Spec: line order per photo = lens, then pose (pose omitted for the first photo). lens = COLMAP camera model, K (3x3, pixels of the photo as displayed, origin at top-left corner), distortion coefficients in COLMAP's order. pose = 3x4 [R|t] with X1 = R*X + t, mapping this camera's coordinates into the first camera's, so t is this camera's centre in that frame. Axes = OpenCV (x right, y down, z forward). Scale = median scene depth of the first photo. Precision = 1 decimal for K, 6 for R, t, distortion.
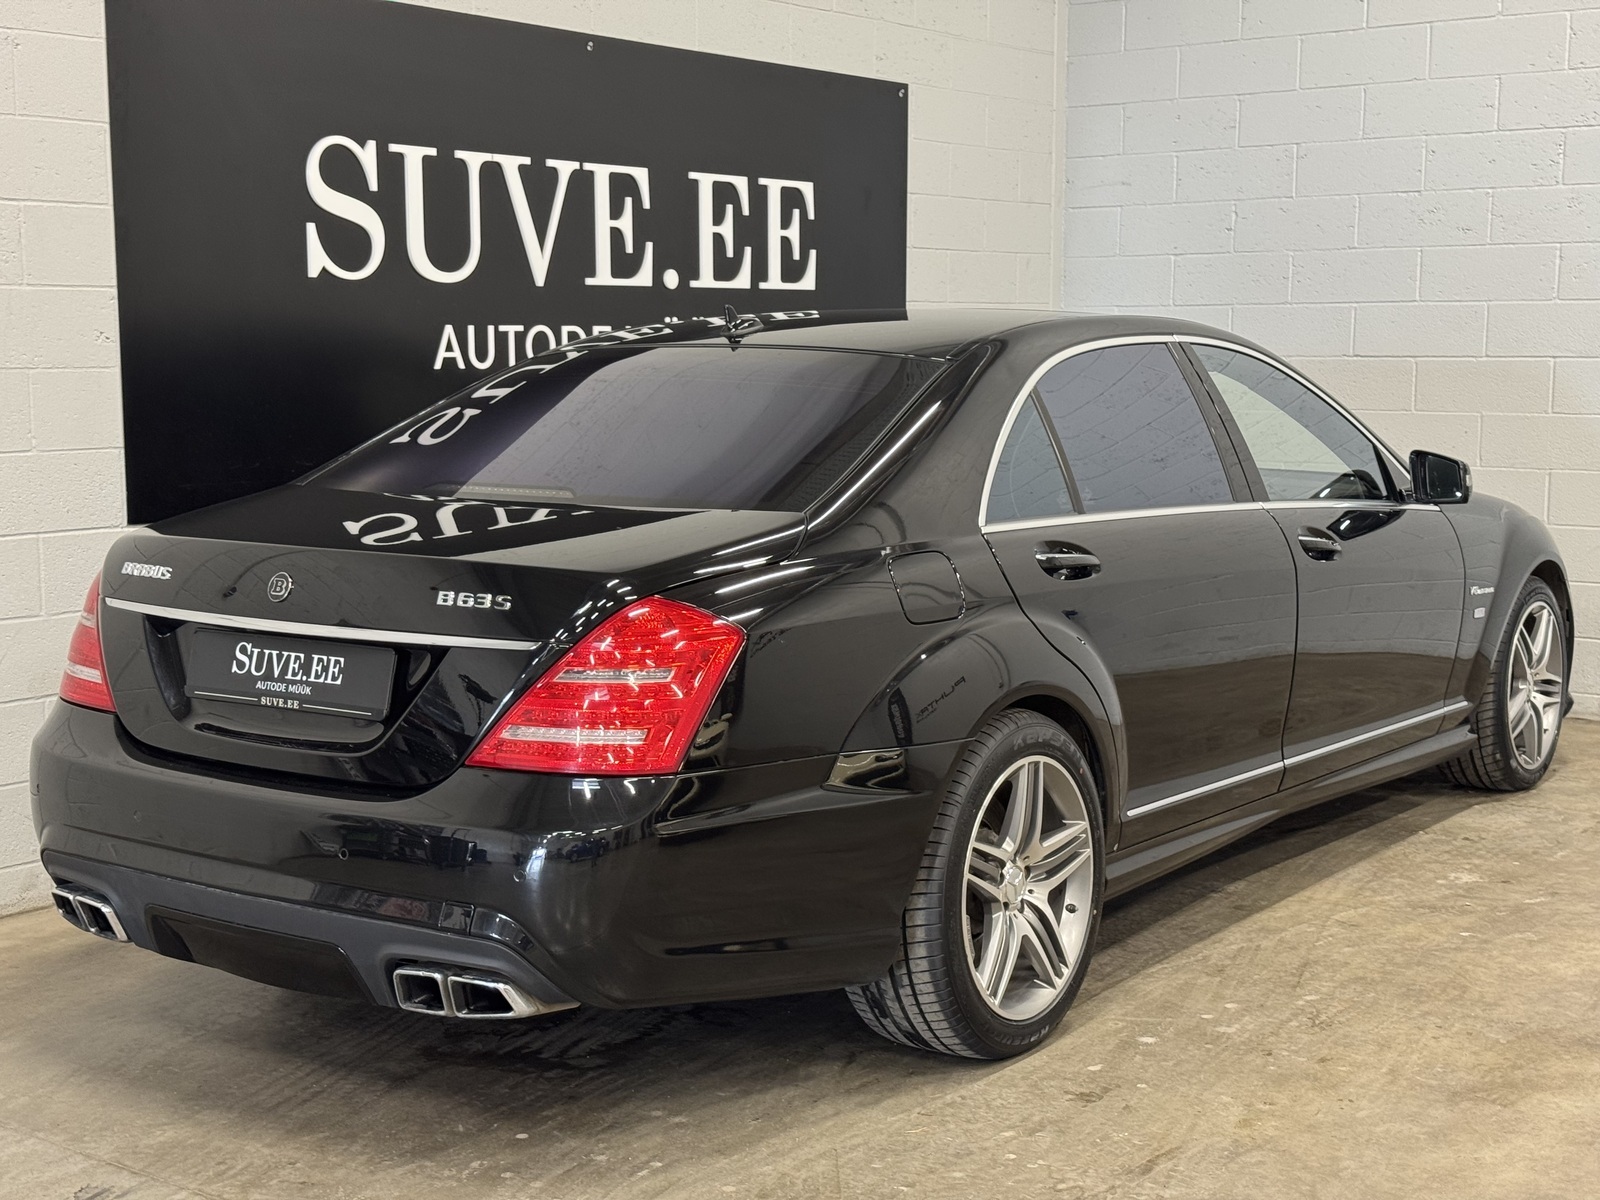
lens RADIAL K [[2243.1, 0, 800.0], [0, 2243.1, 600.0], [0, 0, 1]] dist [0.197530, -0.486630]
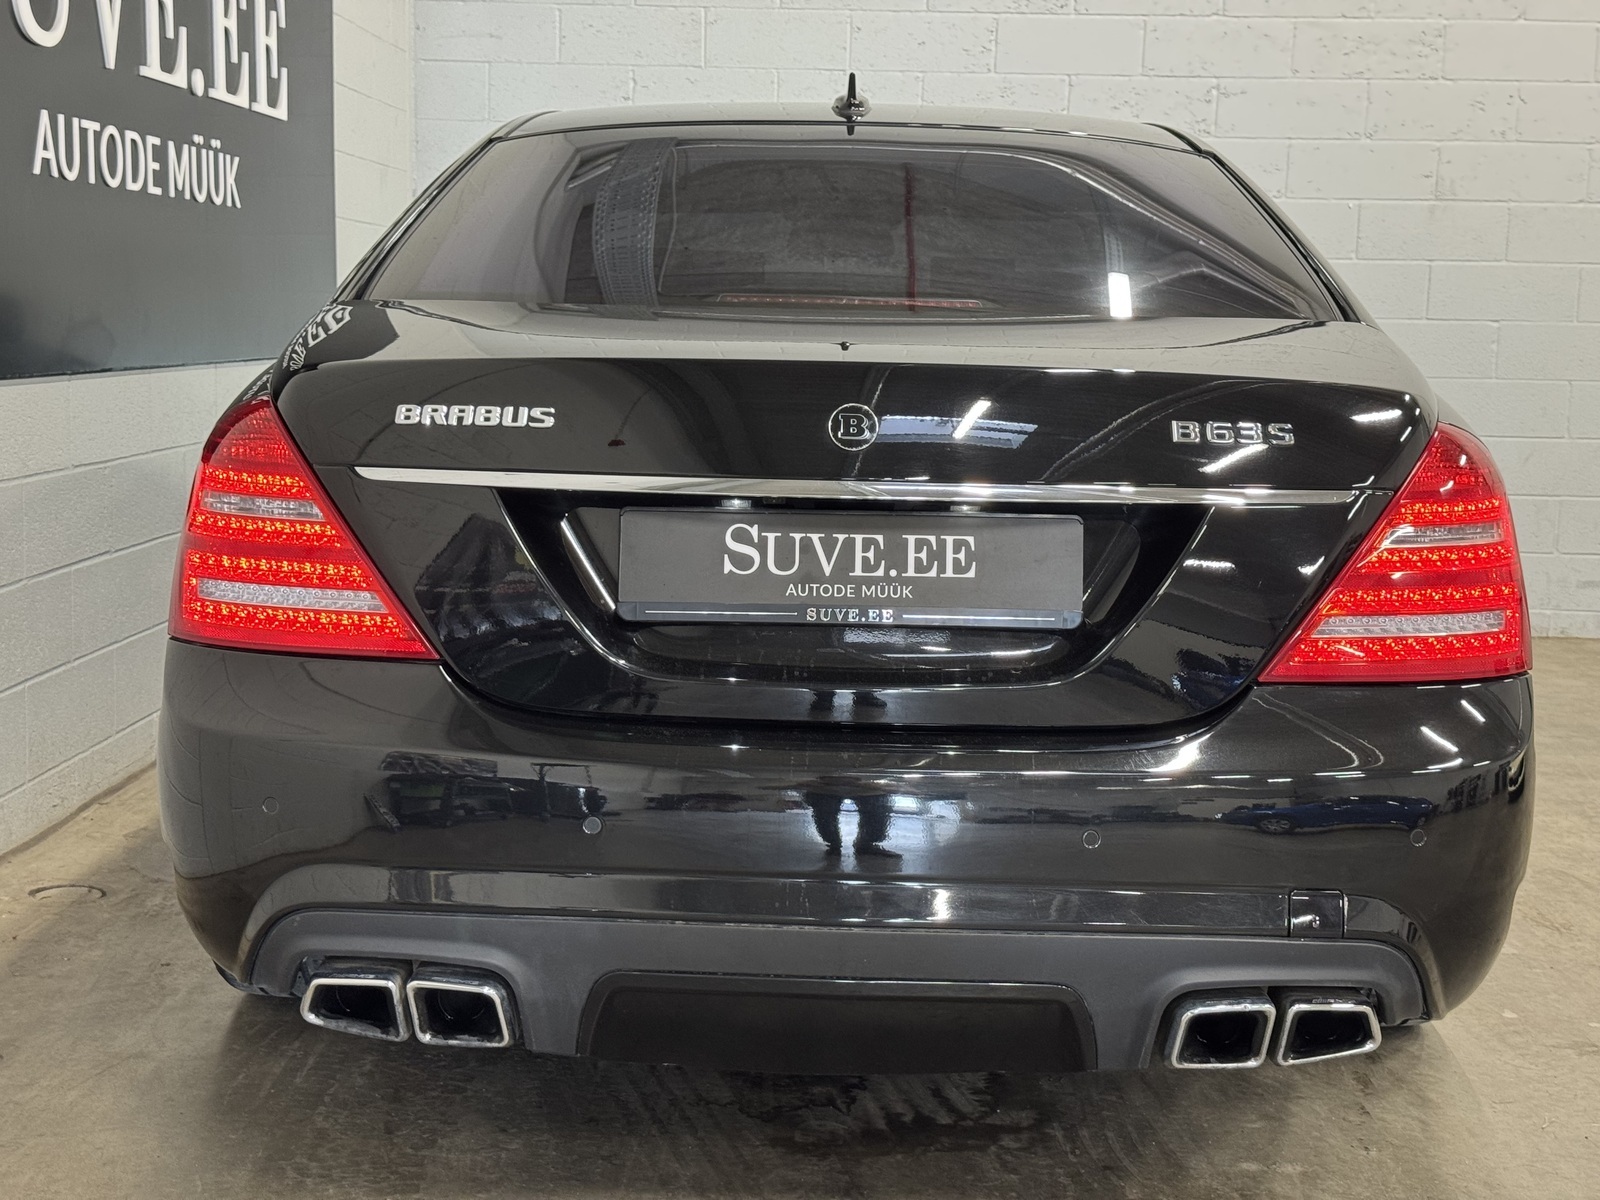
lens RADIAL K [[2243.1, 0, 800.0], [0, 2243.1, 600.0], [0, 0, 1]] dist [0.197530, -0.486630]
pose [[0.819573, -0.051409, 0.570663, -0.554048], [0.042839, 0.998677, 0.028443, 0.021671], [-0.571370, 0.001136, 0.820692, 0.473103]]
